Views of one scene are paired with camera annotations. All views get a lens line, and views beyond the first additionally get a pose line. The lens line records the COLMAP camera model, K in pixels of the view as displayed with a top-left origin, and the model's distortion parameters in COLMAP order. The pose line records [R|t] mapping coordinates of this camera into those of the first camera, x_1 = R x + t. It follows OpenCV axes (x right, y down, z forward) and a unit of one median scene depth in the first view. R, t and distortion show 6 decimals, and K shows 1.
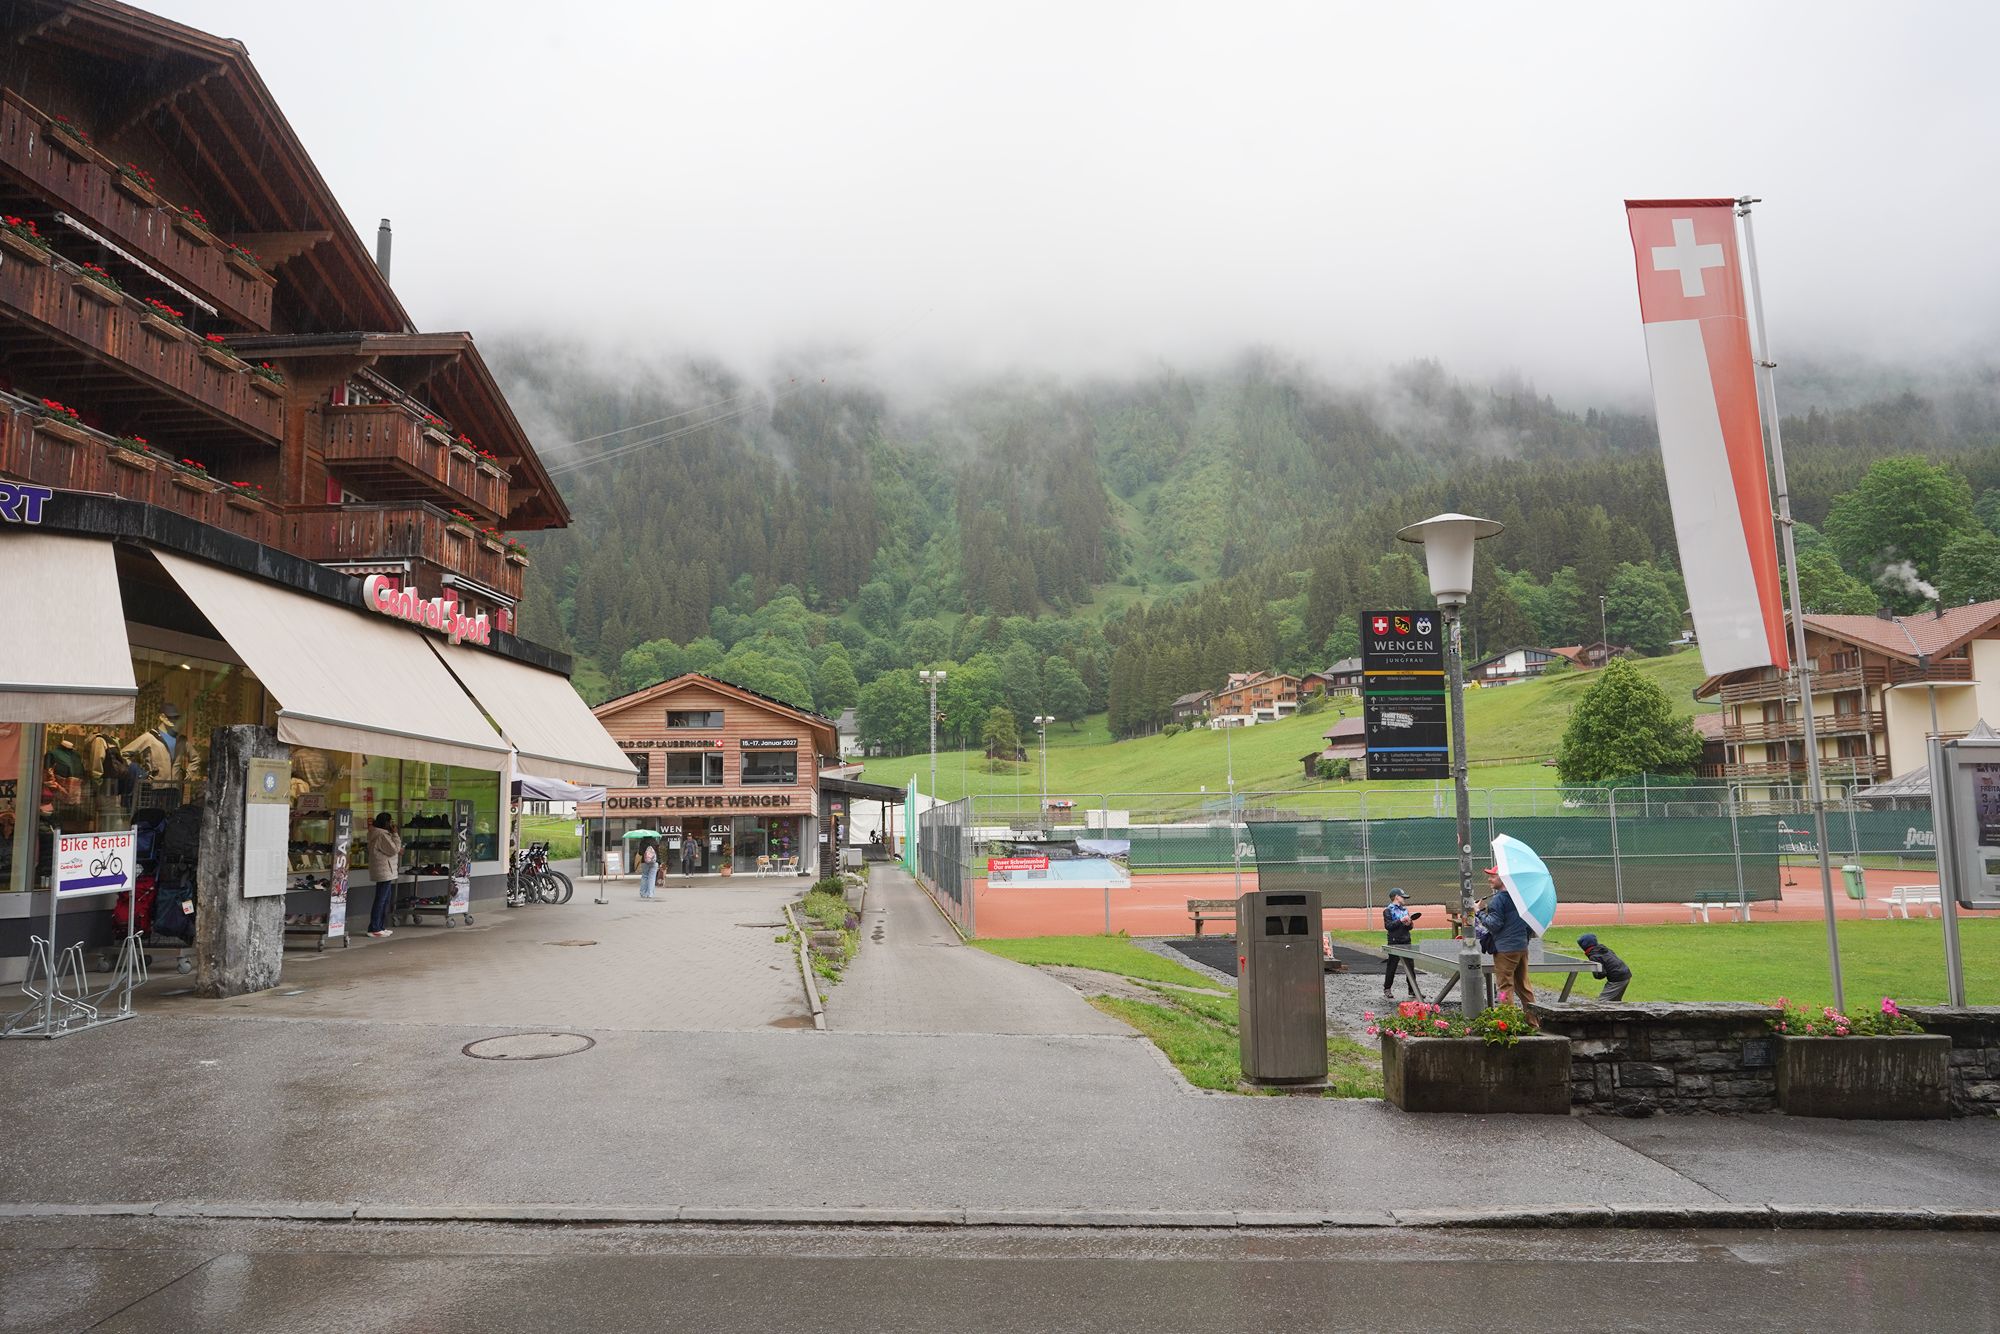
lens RADIAL K [[1310.8, 0, 998.7], [0, 1310.8, 669.2], [0, 0, 1]] dist [-0.027068, 0.025749]
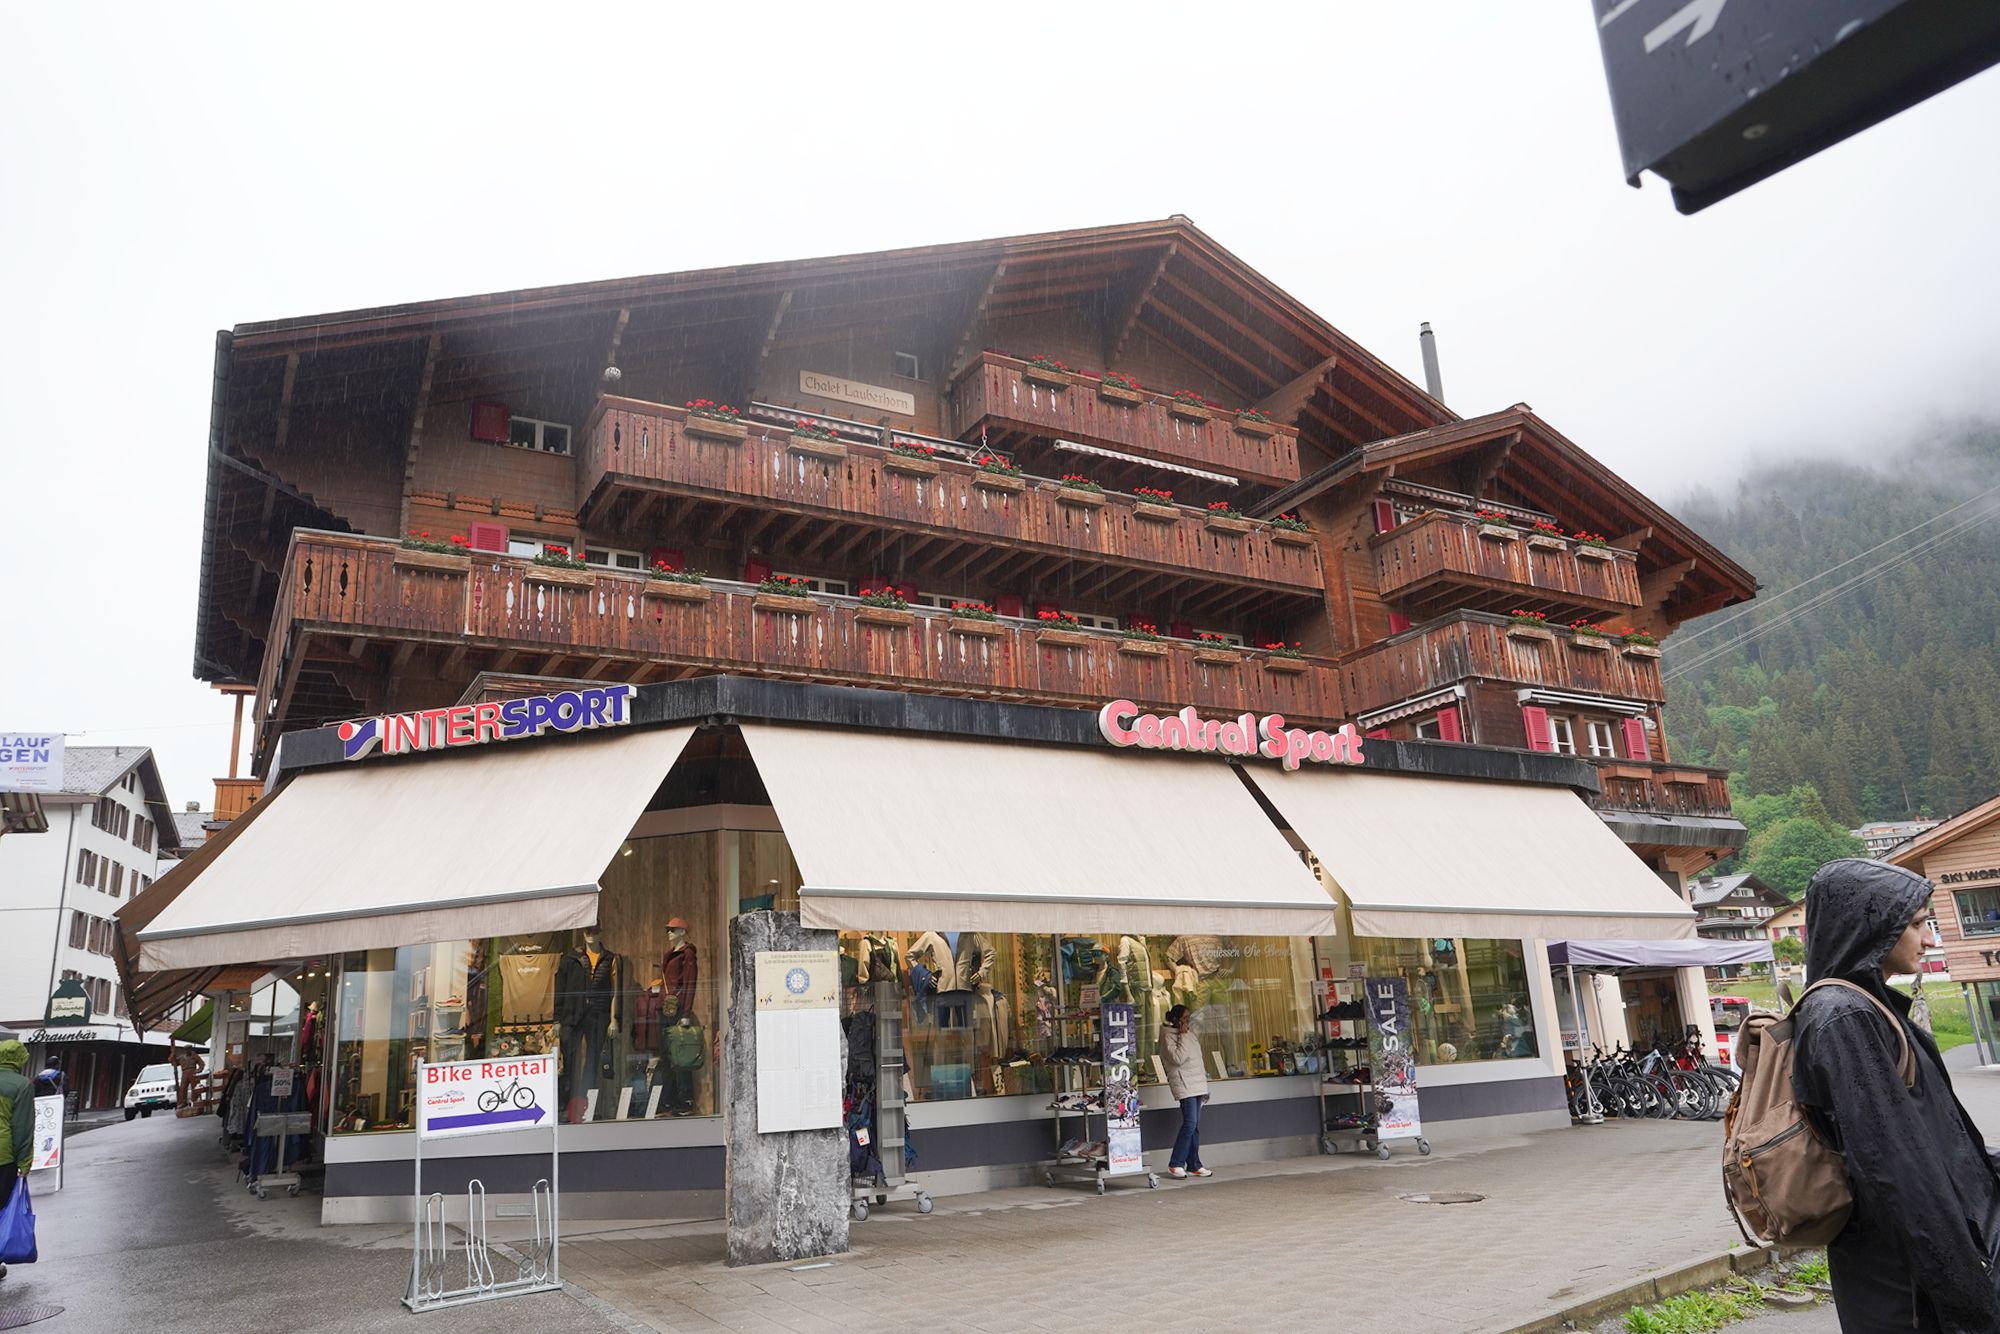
lens RADIAL K [[1378.7, 0, 1000.0], [0, 1378.7, 667.0], [0, 0, 1]] dist [-0.006840, 0.004242]
pose [[0.538990, -0.243113, -0.806465, 0.135480], [0.144169, 0.969940, -0.196040, 0.049437], [0.829883, -0.010603, 0.557837, 0.376886]]
